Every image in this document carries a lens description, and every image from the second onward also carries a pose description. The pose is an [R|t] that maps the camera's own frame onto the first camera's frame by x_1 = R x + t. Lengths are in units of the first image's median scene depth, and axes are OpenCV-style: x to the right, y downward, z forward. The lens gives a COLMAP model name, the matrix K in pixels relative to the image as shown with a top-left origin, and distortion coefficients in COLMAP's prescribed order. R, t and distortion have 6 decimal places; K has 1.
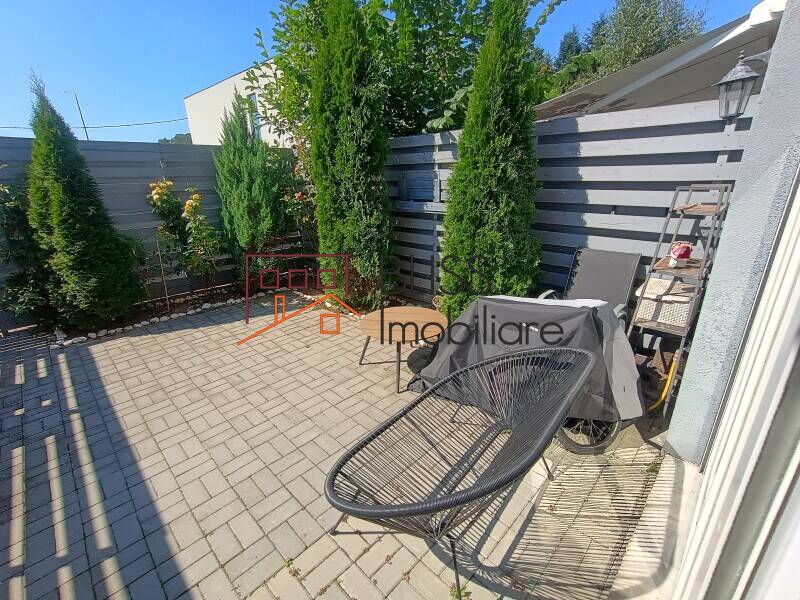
lens RADIAL K [[361.6, 0, 402.4], [0, 361.6, 300.3], [0, 0, 1]] dist [0.000021, 0.000673]
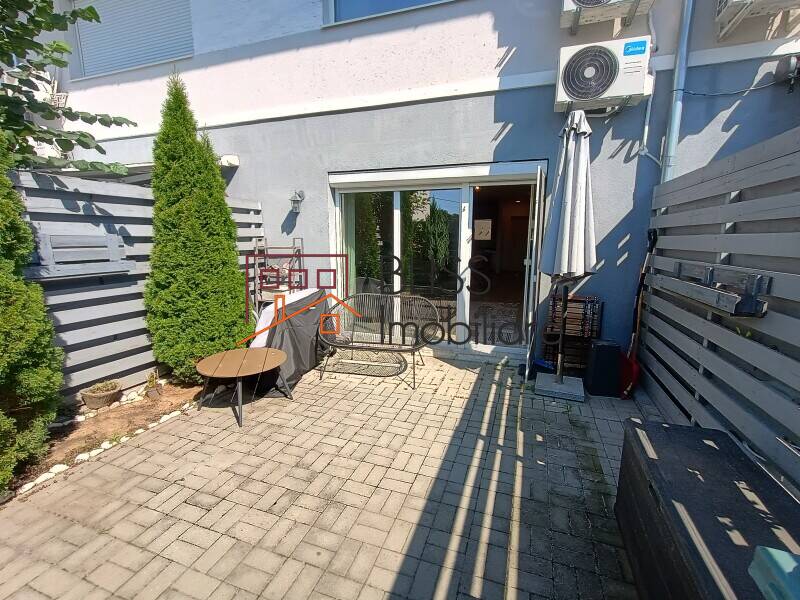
lens RADIAL K [[361.6, 0, 402.4], [0, 361.6, 300.3], [0, 0, 1]] dist [0.000021, 0.000673]
pose [[-0.423744, -0.140854, 0.894763, -1.802665], [0.298267, 0.911043, 0.284671, -0.423883], [-0.855265, 0.387506, -0.344037, 1.425353]]
